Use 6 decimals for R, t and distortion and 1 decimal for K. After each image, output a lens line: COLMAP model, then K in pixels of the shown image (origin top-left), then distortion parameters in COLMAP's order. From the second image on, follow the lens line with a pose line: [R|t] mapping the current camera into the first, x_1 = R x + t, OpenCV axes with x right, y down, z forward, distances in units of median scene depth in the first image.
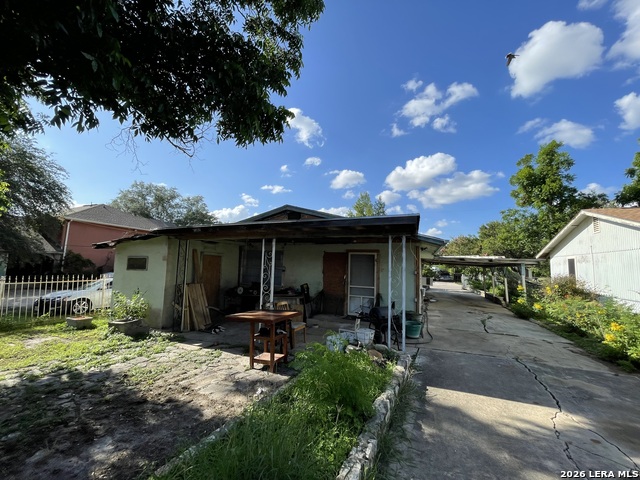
lens RADIAL K [[255.4, 0, 320.0], [0, 255.4, 240.0], [0, 0, 1]] dist [0.000588, -0.000206]
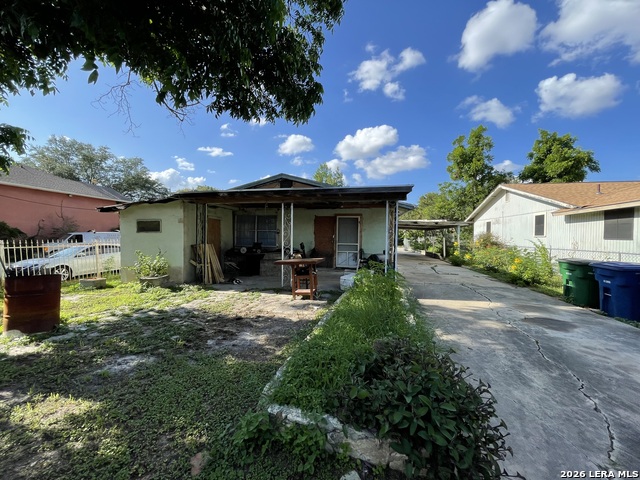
lens RADIAL K [[256.2, 0, 320.1], [0, 256.2, 237.1], [0, 0, 1]] dist [-0.002106, -0.000007]
pose [[0.976944, -0.019386, 0.212612, -0.203978], [-0.003960, 0.994052, 0.108836, 0.015348], [-0.213458, -0.107169, 0.971056, -0.145036]]
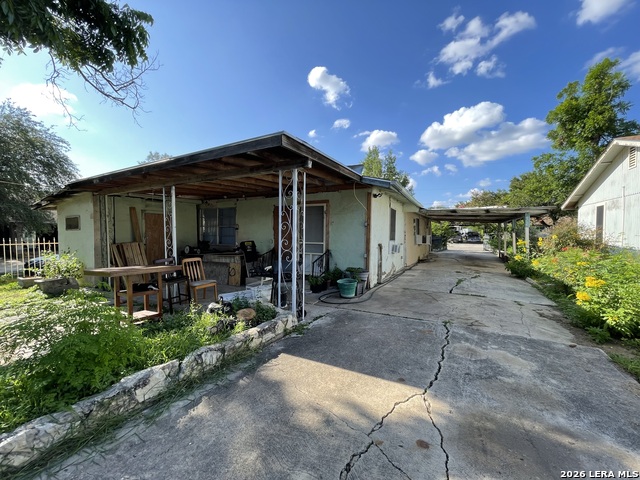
lens RADIAL K [[256.5, 0, 319.5], [0, 256.5, 237.3], [0, 0, 1]] dist [0.000655, -0.000397]
pose [[0.991547, -0.024706, -0.127370, 0.275626], [0.039574, 0.992512, 0.115557, 0.056517], [0.123562, -0.119621, 0.985101, 0.119052]]
